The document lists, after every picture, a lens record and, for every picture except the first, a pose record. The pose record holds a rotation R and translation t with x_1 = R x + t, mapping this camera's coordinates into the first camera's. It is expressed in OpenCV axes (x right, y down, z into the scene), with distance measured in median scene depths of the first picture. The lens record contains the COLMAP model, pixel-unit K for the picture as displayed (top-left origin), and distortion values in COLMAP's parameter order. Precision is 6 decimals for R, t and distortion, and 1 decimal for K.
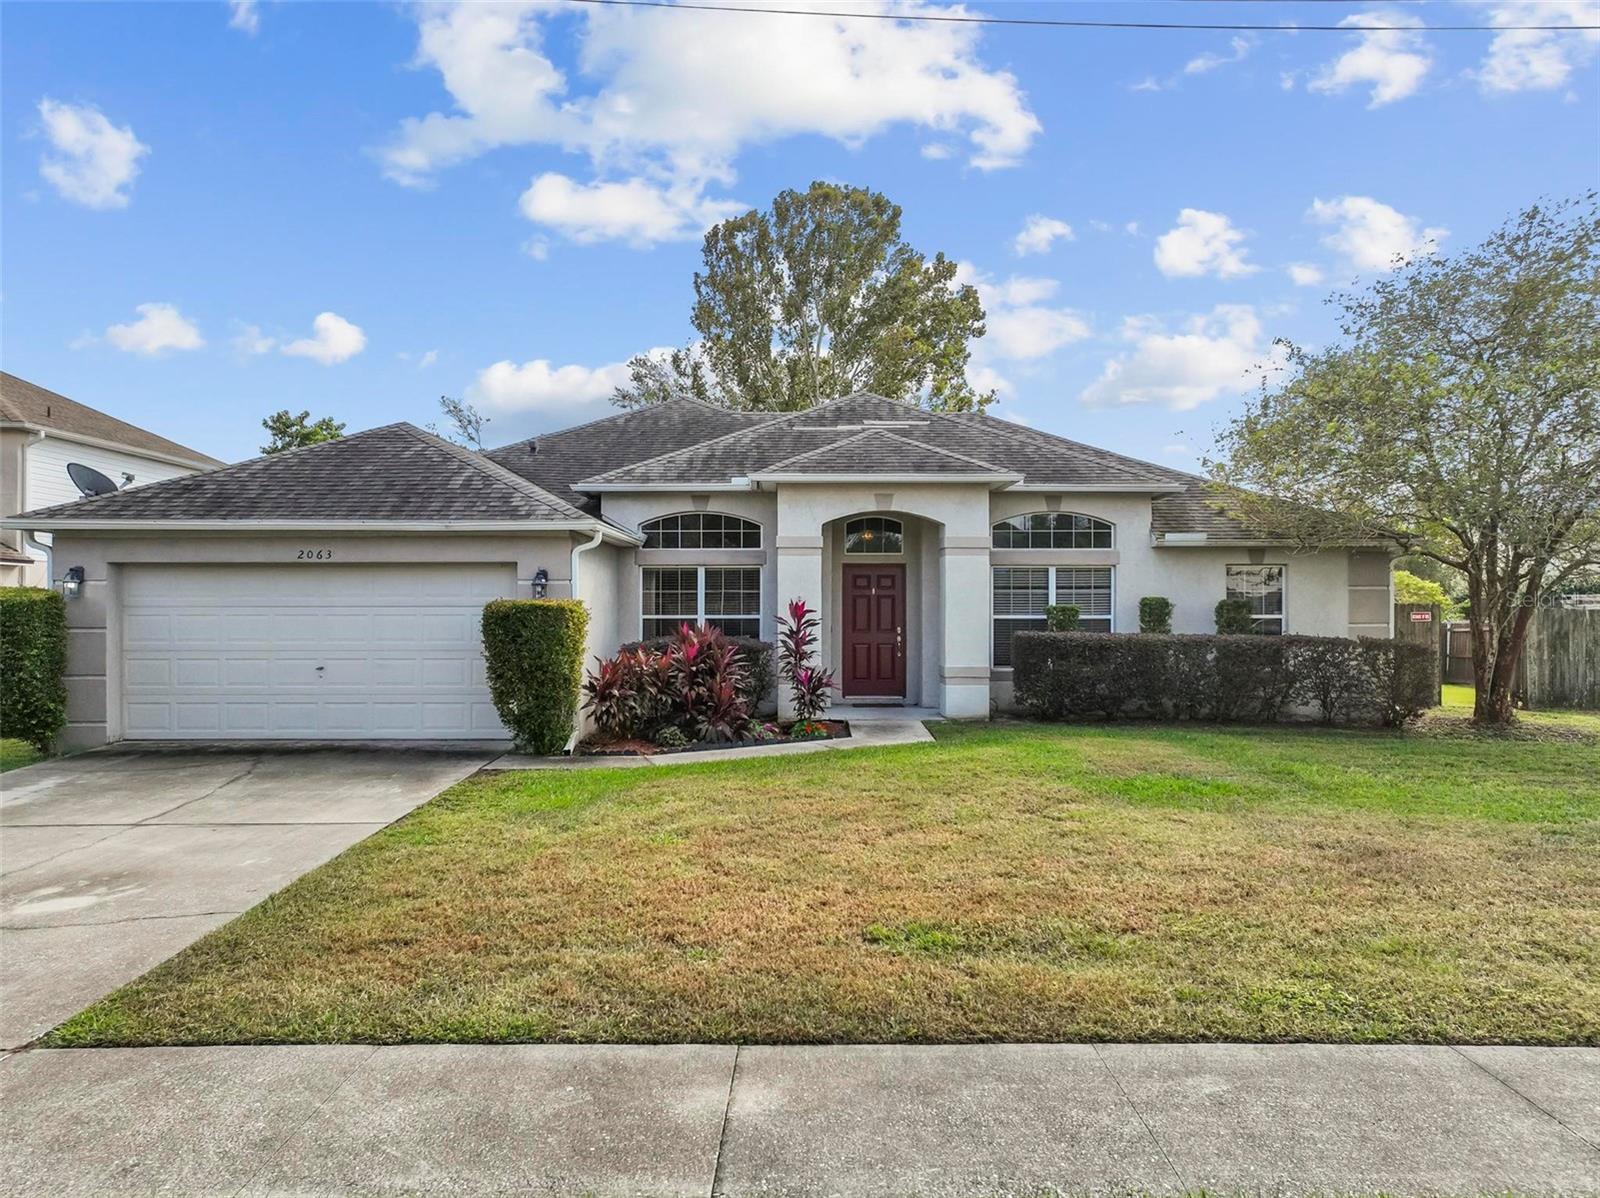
lens RADIAL K [[1083.9, 0, 800.0], [0, 1083.9, 599.0], [0, 0, 1]] dist [0.006024, 0.005712]
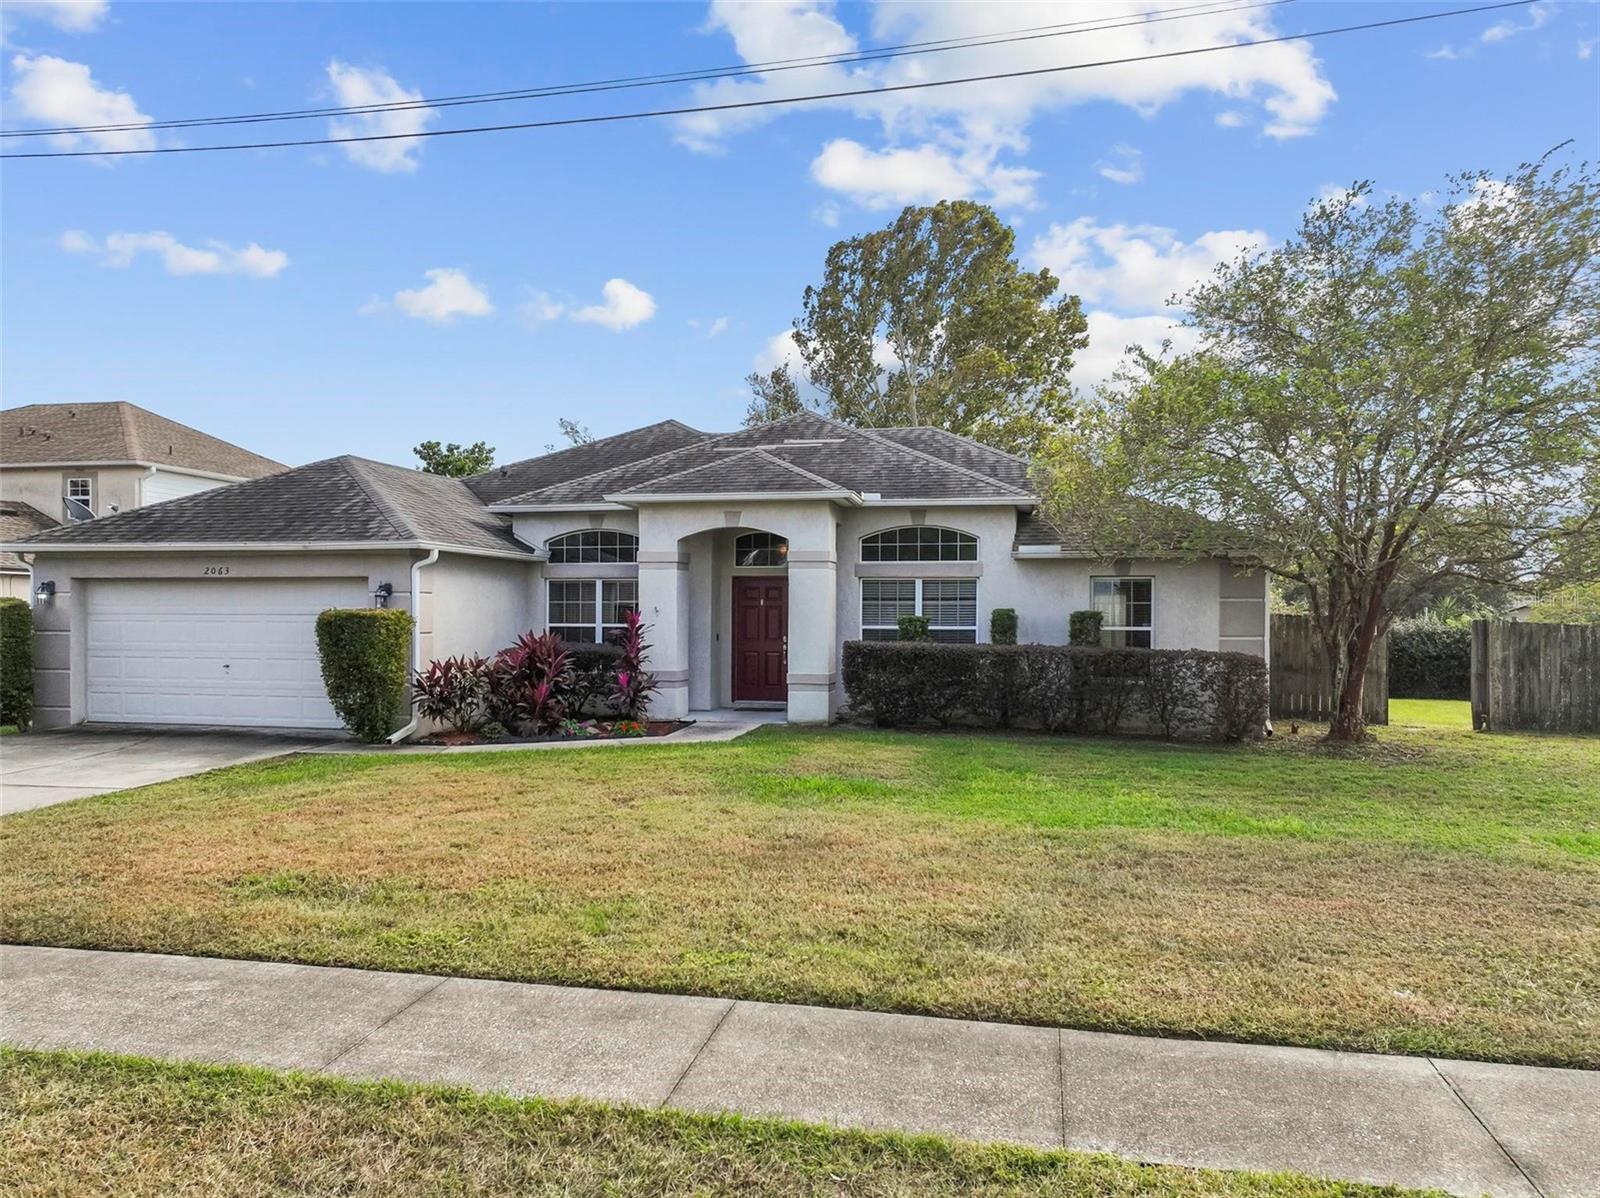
lens RADIAL K [[1083.9, 0, 800.0], [0, 1083.9, 599.0], [0, 0, 1]] dist [0.006024, 0.005712]
pose [[0.978957, 0.001343, -0.204063, 0.346281], [-0.003173, 0.999958, -0.008641, -0.001312], [0.204043, 0.009107, 0.978920, -0.032753]]
